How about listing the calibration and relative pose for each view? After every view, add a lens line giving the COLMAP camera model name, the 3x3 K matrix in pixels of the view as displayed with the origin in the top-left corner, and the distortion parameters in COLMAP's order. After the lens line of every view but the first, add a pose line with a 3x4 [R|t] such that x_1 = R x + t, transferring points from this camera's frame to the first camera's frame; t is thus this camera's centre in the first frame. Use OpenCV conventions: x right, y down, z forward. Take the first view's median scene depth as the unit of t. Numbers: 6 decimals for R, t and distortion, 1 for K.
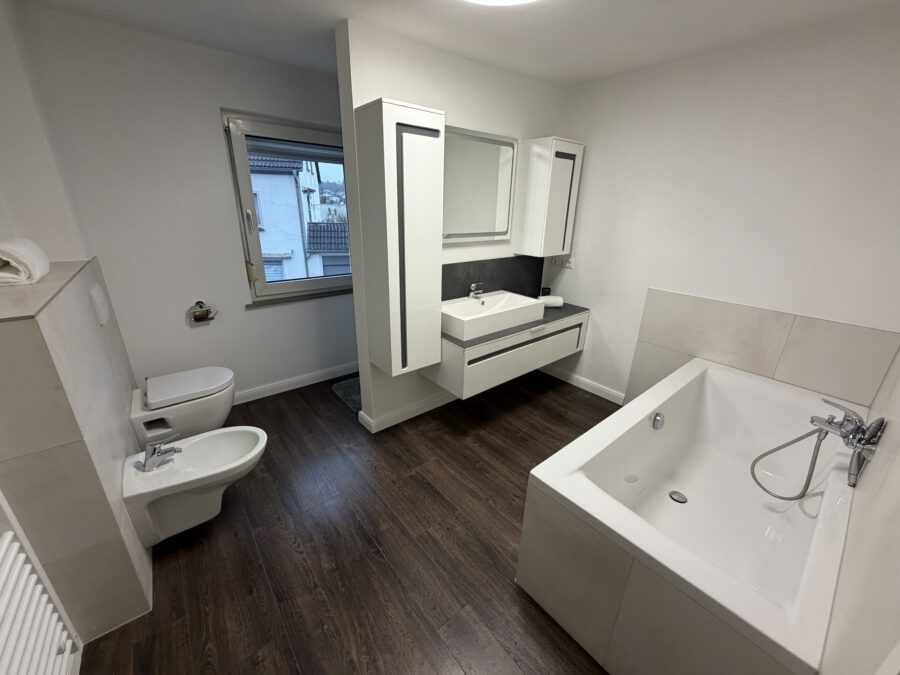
lens RADIAL K [[356.7, 0, 446.1], [0, 356.7, 335.5], [0, 0, 1]] dist [0.000589, -0.000780]
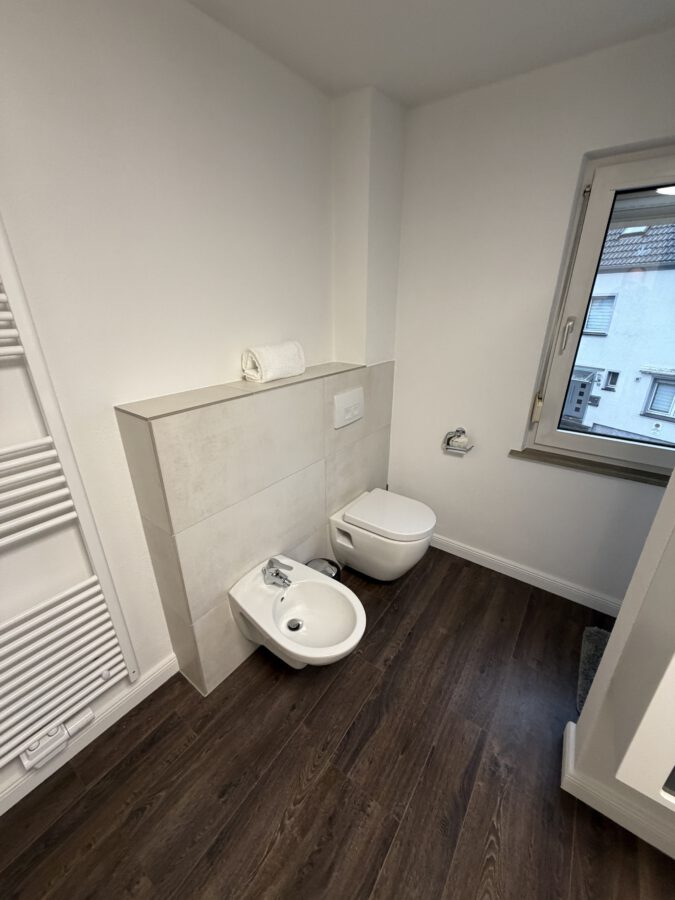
lens RADIAL K [[356.7, 0, 338.5], [0, 356.7, 447.5], [0, 0, 1]] dist [0.000589, -0.000780]
pose [[0.269422, 0.337375, -0.901992, -0.010482], [-0.325036, 0.913522, 0.244600, -0.189467], [0.906512, 0.227279, 0.355782, 0.532555]]
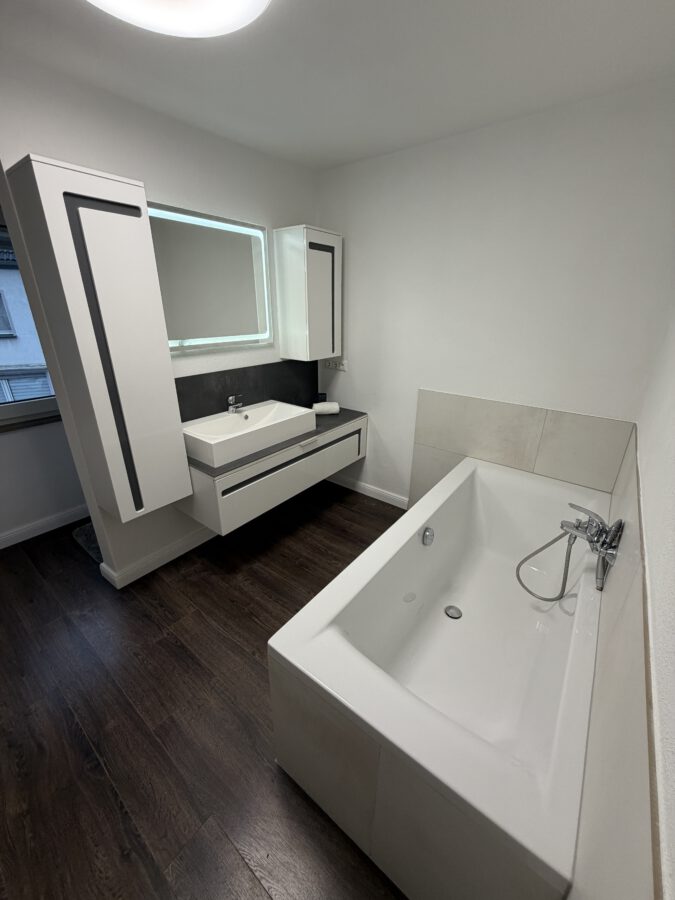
lens RADIAL K [[356.7, 0, 337.1], [0, 356.7, 445.4], [0, 0, 1]] dist [0.000589, -0.000780]
pose [[0.973050, -0.094592, 0.210301, 0.163539], [0.088735, 0.995363, 0.037136, -0.043963], [-0.212839, -0.017474, 0.976931, 0.123491]]
